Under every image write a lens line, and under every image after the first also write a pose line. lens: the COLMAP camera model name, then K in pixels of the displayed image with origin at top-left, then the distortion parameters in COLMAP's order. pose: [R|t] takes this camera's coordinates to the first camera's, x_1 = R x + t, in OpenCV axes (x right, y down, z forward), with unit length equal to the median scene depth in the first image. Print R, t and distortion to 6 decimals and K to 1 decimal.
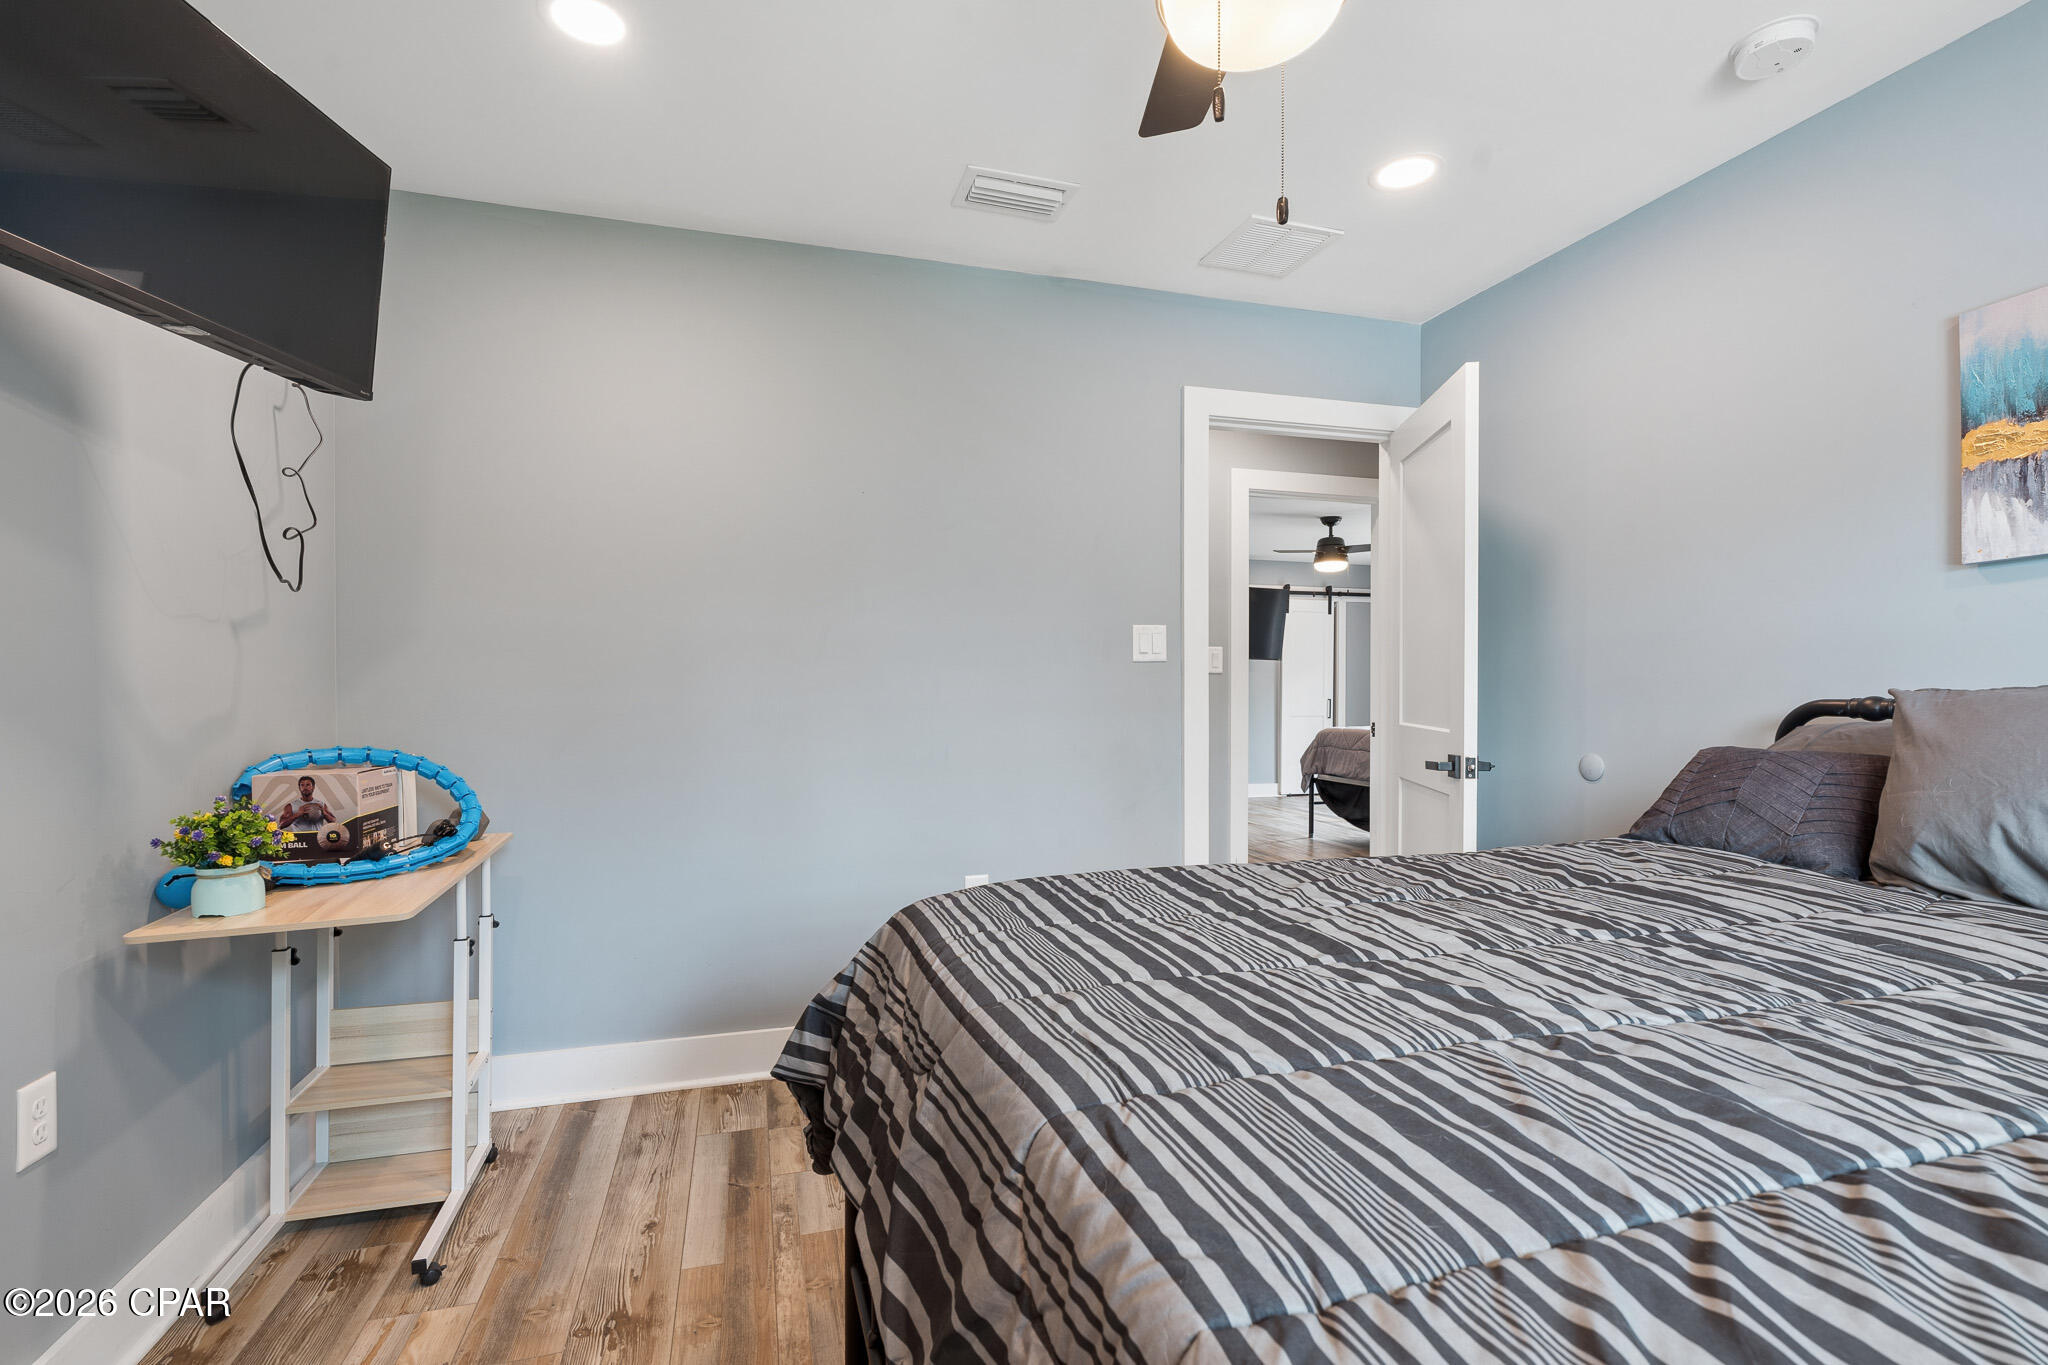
lens RADIAL K [[919.8, 0, 1022.2], [0, 919.8, 688.3], [0, 0, 1]] dist [-0.005430, 0.002667]
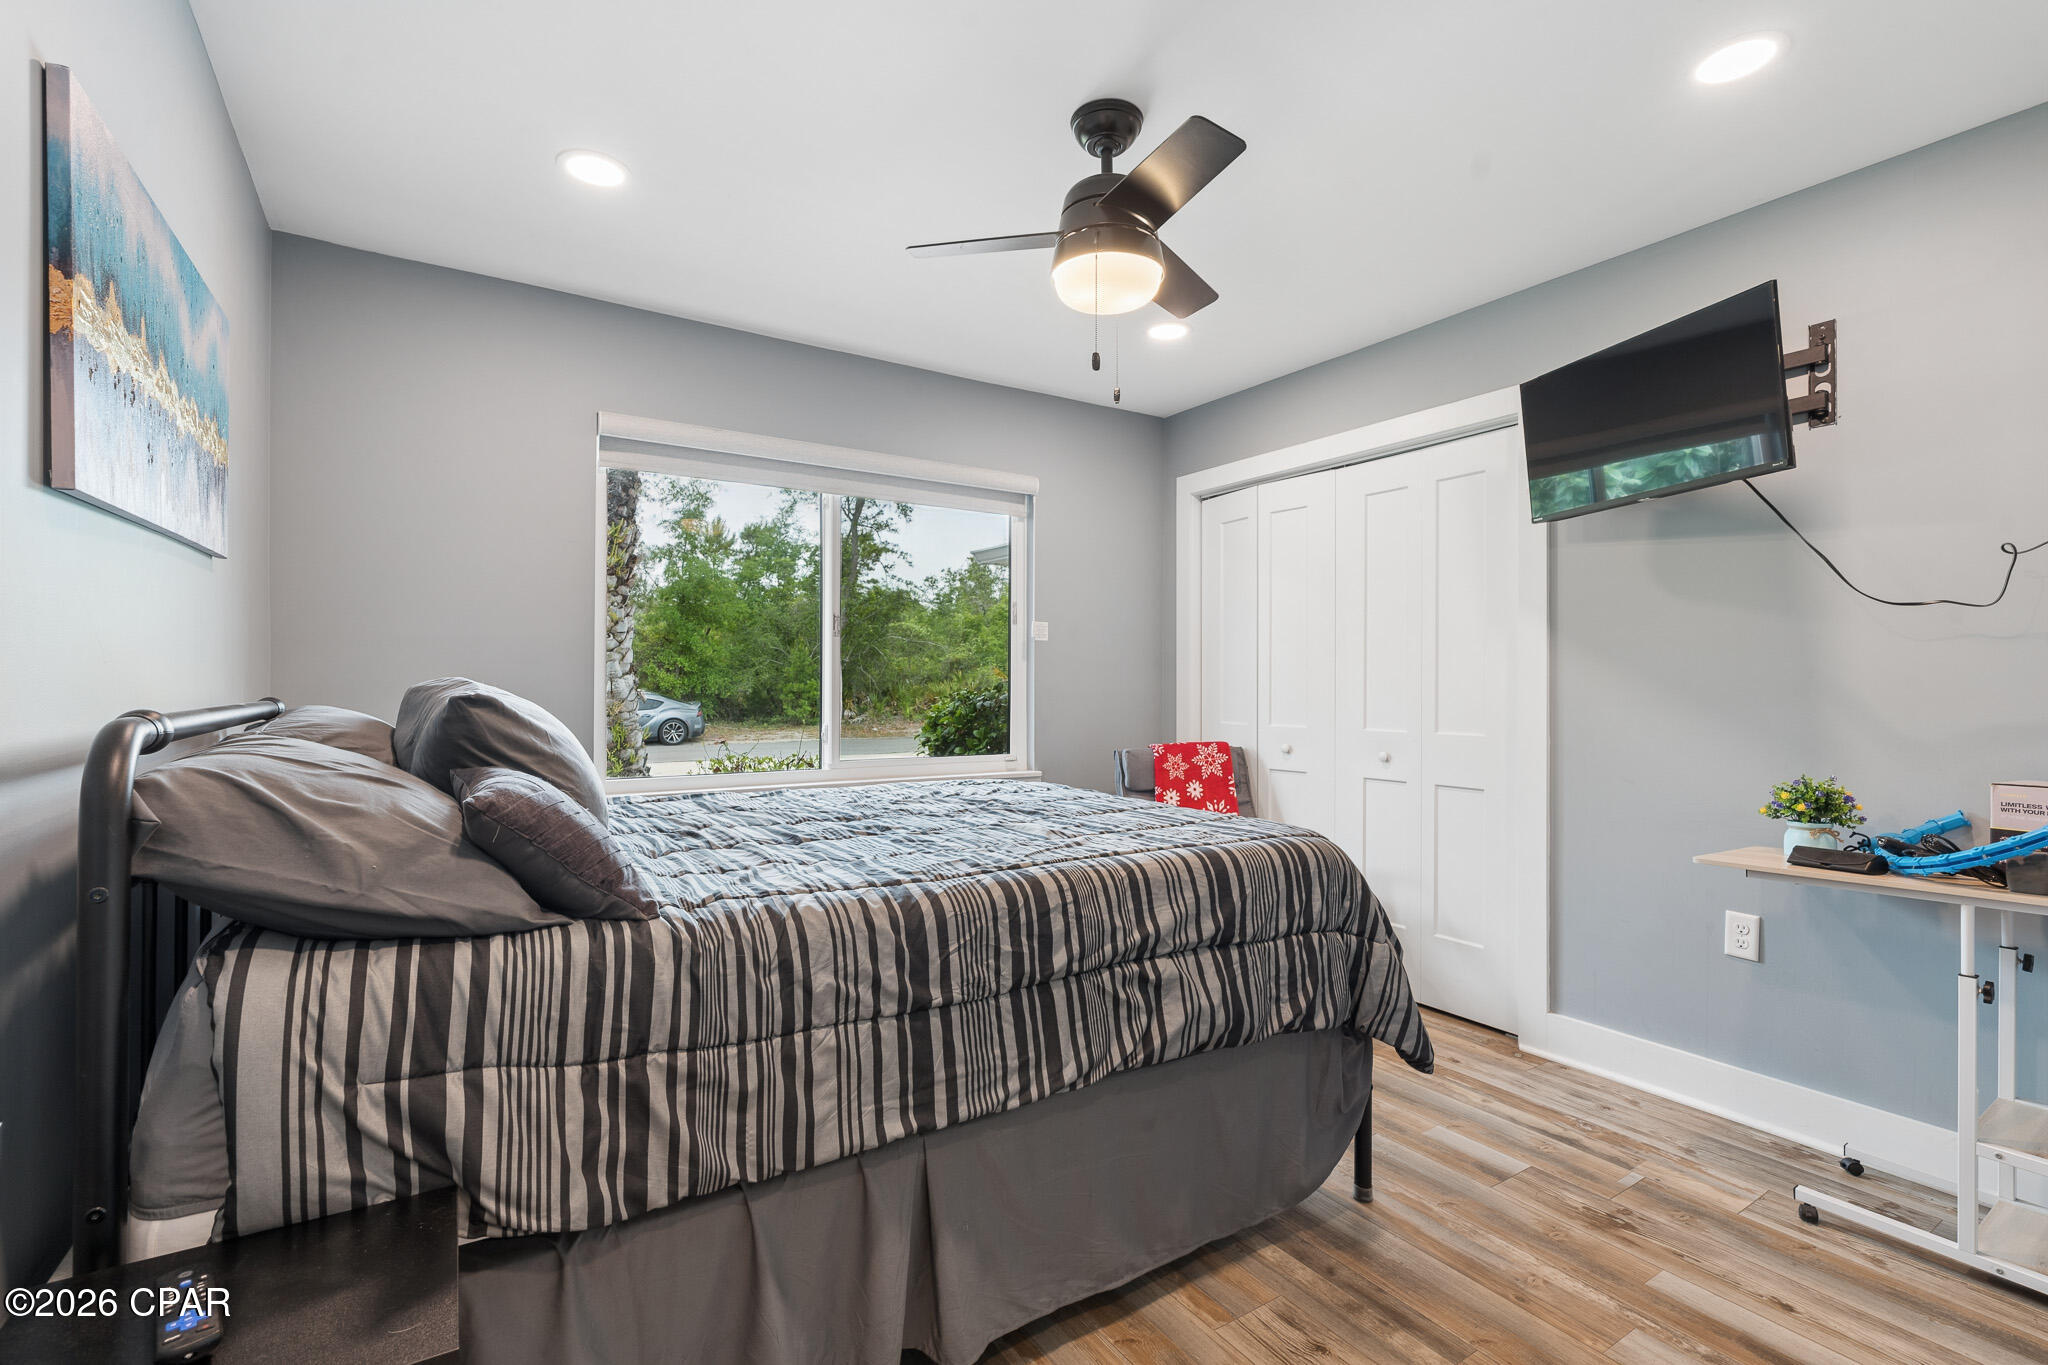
lens RADIAL K [[919.8, 0, 1022.5], [0, 919.8, 684.3], [0, 0, 1]] dist [-0.005430, 0.002667]
pose [[-0.963566, -0.003133, -0.267452, 0.613133], [-0.002630, 0.999994, -0.002238, -0.016845], [0.267457, -0.001453, -0.963569, 1.853194]]
